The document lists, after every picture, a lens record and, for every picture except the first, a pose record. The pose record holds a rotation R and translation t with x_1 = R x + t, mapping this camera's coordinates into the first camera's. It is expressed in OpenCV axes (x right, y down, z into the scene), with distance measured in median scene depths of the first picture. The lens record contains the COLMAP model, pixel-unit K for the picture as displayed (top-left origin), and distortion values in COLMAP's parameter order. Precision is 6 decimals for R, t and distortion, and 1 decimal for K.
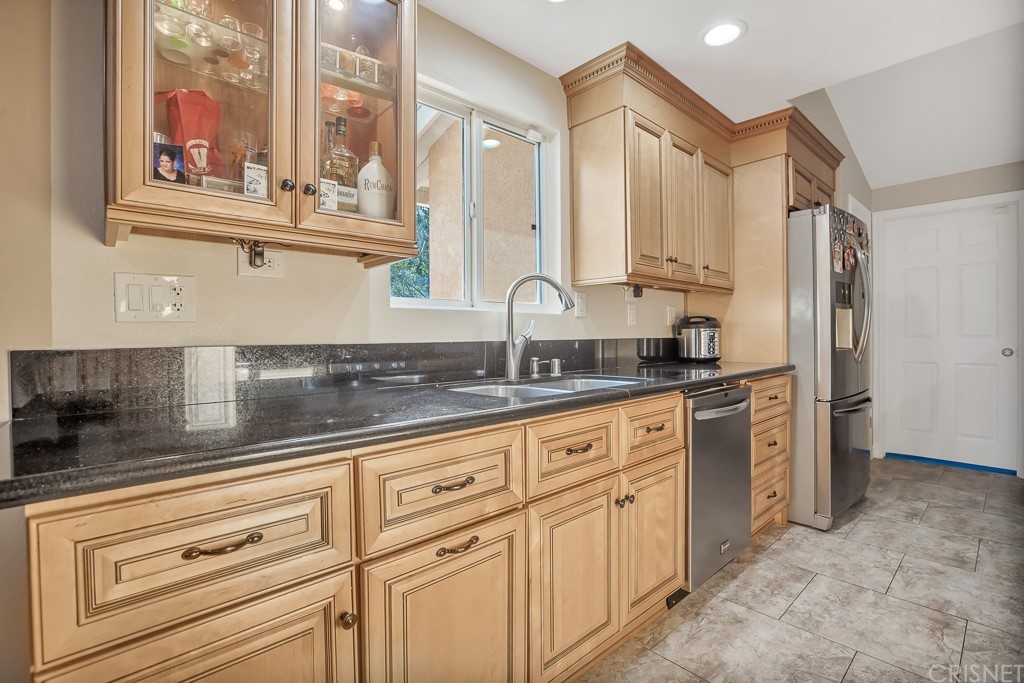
lens RADIAL K [[473.4, 0, 515.3], [0, 473.4, 336.2], [0, 0, 1]] dist [-0.031723, 0.002846]
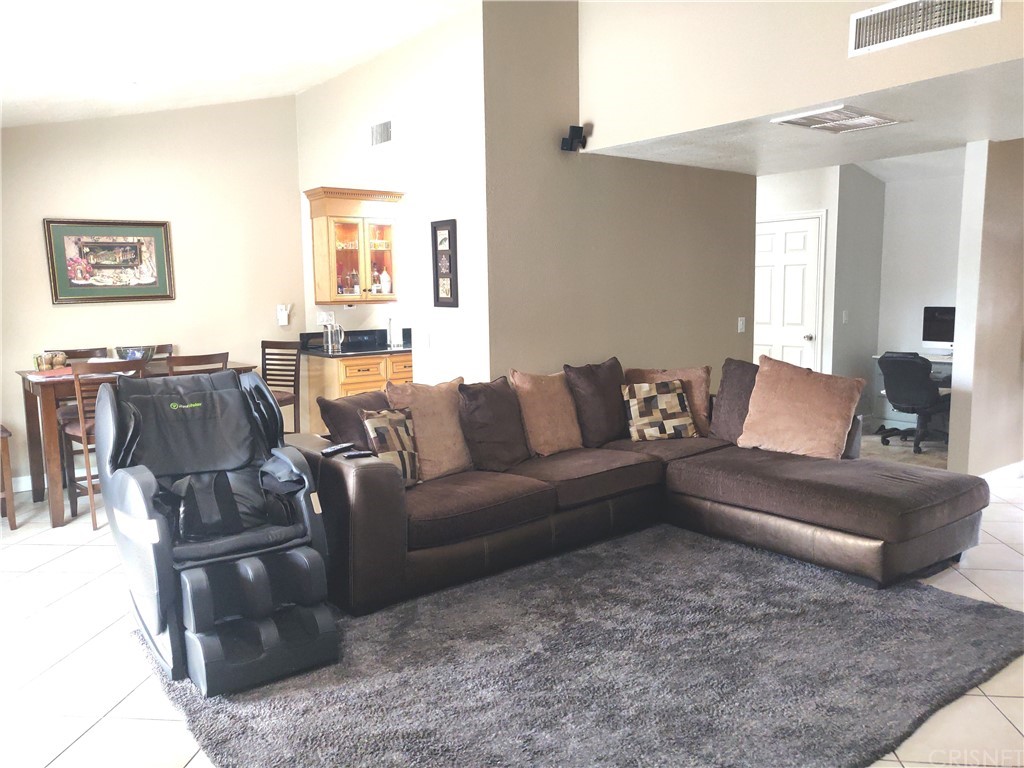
lens RADIAL K [[772.1, 0, 515.1], [0, 772.1, 385.7], [0, 0, 1]] dist [0.029738, 0.007203]
pose [[0.996927, -0.000417, -0.078331, 0.593754], [0.009369, 0.993442, 0.113953, -0.122978], [0.077770, -0.114337, 0.990393, -2.526335]]
